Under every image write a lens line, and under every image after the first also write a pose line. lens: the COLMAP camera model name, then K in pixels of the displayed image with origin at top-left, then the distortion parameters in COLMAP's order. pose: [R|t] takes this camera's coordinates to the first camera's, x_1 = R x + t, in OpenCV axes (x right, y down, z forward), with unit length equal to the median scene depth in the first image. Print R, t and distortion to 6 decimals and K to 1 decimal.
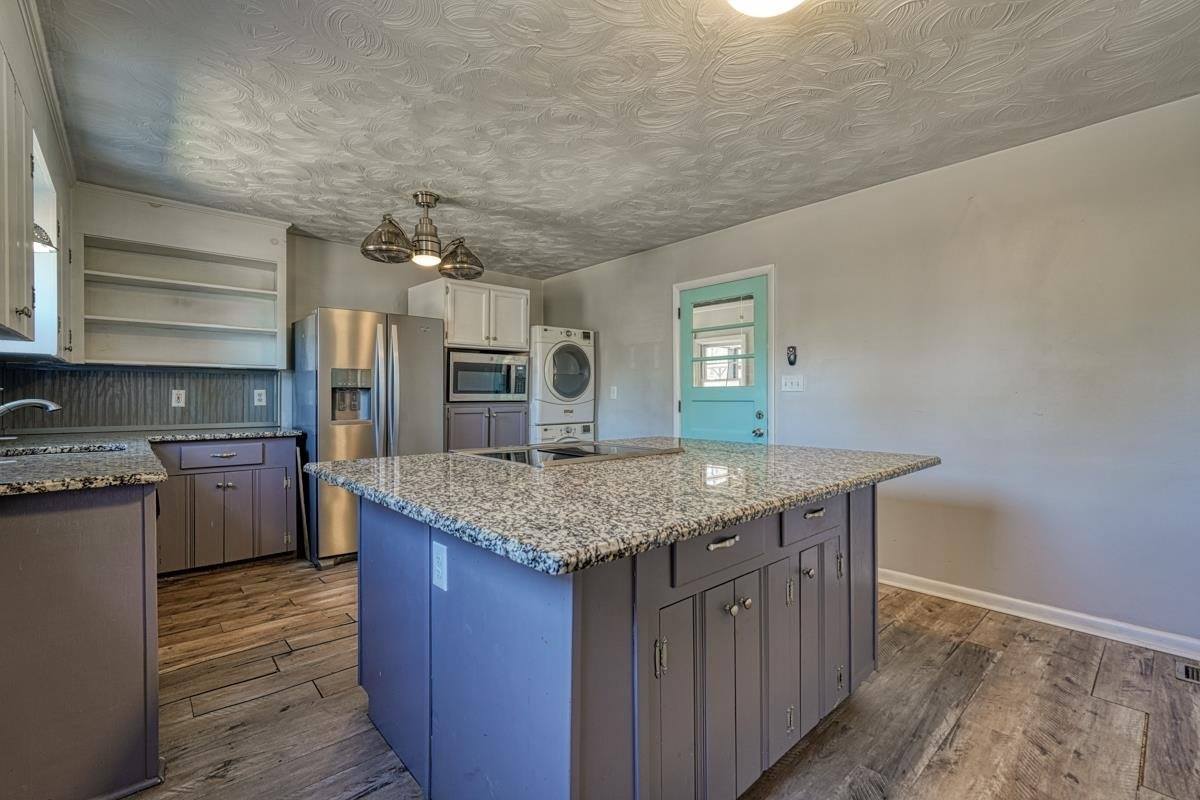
lens RADIAL K [[526.3, 0, 598.1], [0, 526.3, 401.5], [0, 0, 1]] dist [-0.018461, 0.009092]
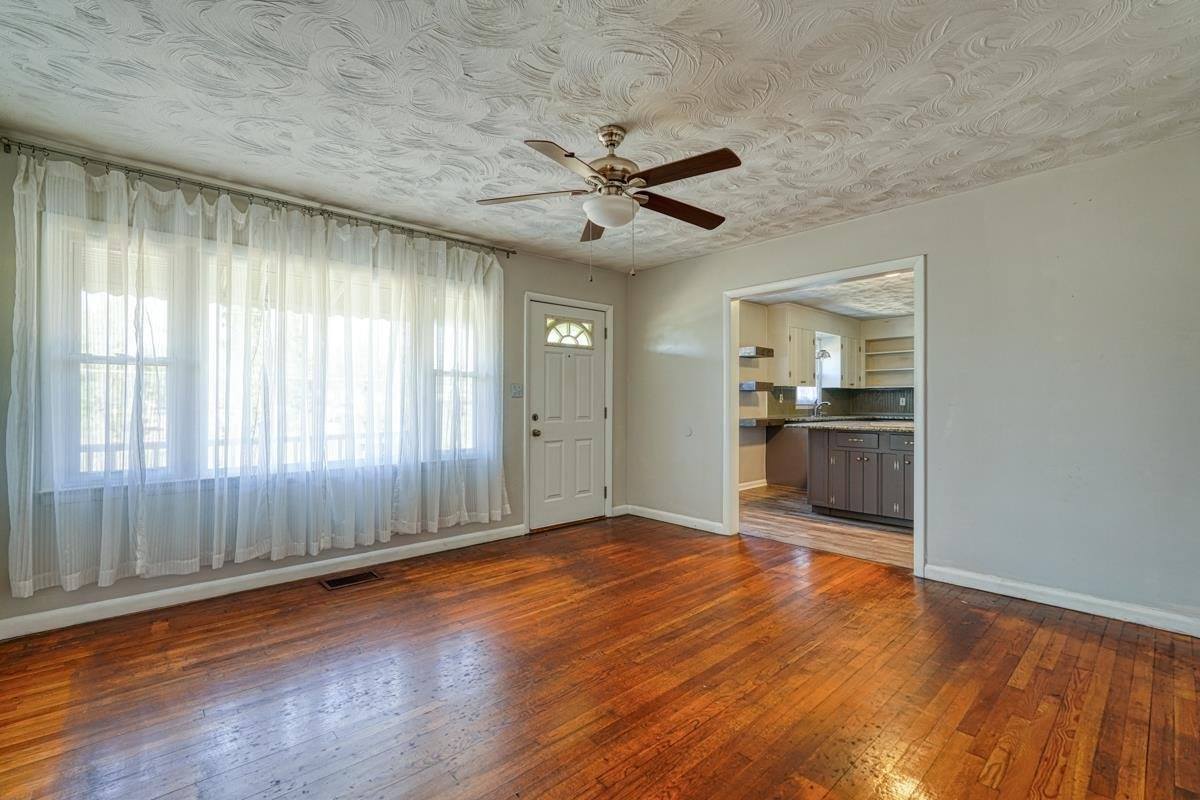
lens RADIAL K [[509.6, 0, 576.4], [0, 509.6, 399.3], [0, 0, 1]] dist [-0.000719, -0.000023]
pose [[0.007643, -0.002183, -0.999968, 1.278992], [-0.004439, 0.999988, -0.002217, -0.004271], [0.999961, 0.004456, 0.007633, -0.394118]]
